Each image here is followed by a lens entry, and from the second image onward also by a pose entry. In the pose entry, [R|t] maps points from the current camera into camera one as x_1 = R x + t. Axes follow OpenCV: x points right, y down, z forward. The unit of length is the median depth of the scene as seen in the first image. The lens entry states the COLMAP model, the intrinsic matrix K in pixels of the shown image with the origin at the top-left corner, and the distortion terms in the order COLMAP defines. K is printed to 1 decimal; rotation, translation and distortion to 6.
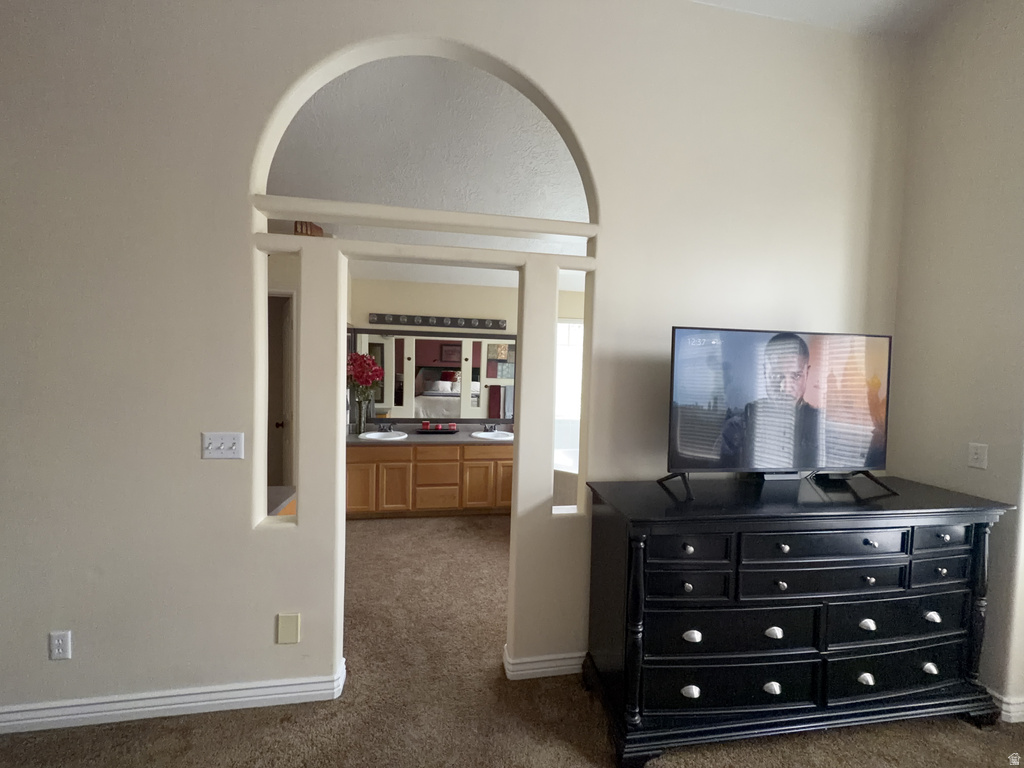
lens RADIAL K [[406.3, 0, 512.3], [0, 406.3, 385.7], [0, 0, 1]] dist [-0.004527, 0.000722]
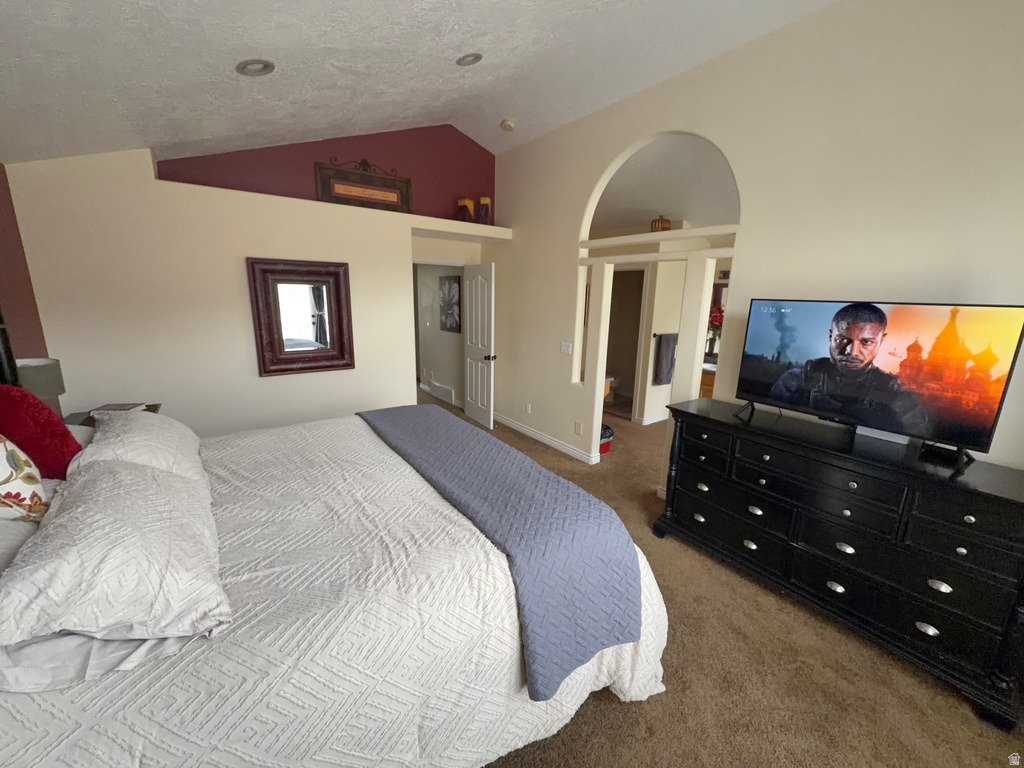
lens RADIAL K [[406.3, 0, 508.5], [0, 406.3, 386.7], [0, 0, 1]] dist [-0.004527, 0.000722]
pose [[0.433976, 0.186453, -0.881419, 0.739797], [-0.043579, 0.981549, 0.186177, -0.038922], [0.899870, -0.042385, 0.434094, -0.223957]]
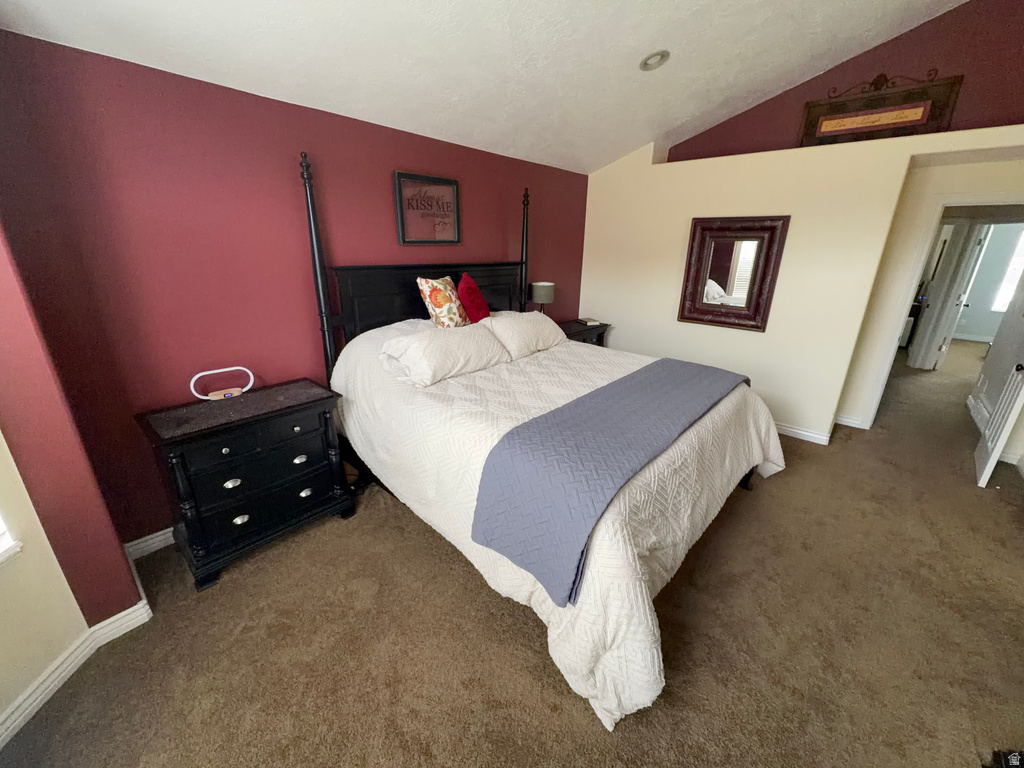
lens RADIAL K [[406.3, 0, 509.9], [0, 406.3, 383.2], [0, 0, 1]] dist [-0.004527, 0.000722]
pose [[-0.784207, 0.164093, -0.598409, 0.714794], [-0.059688, 0.939977, 0.335976, -0.050888], [0.617622, 0.299192, -0.727342, 0.329253]]
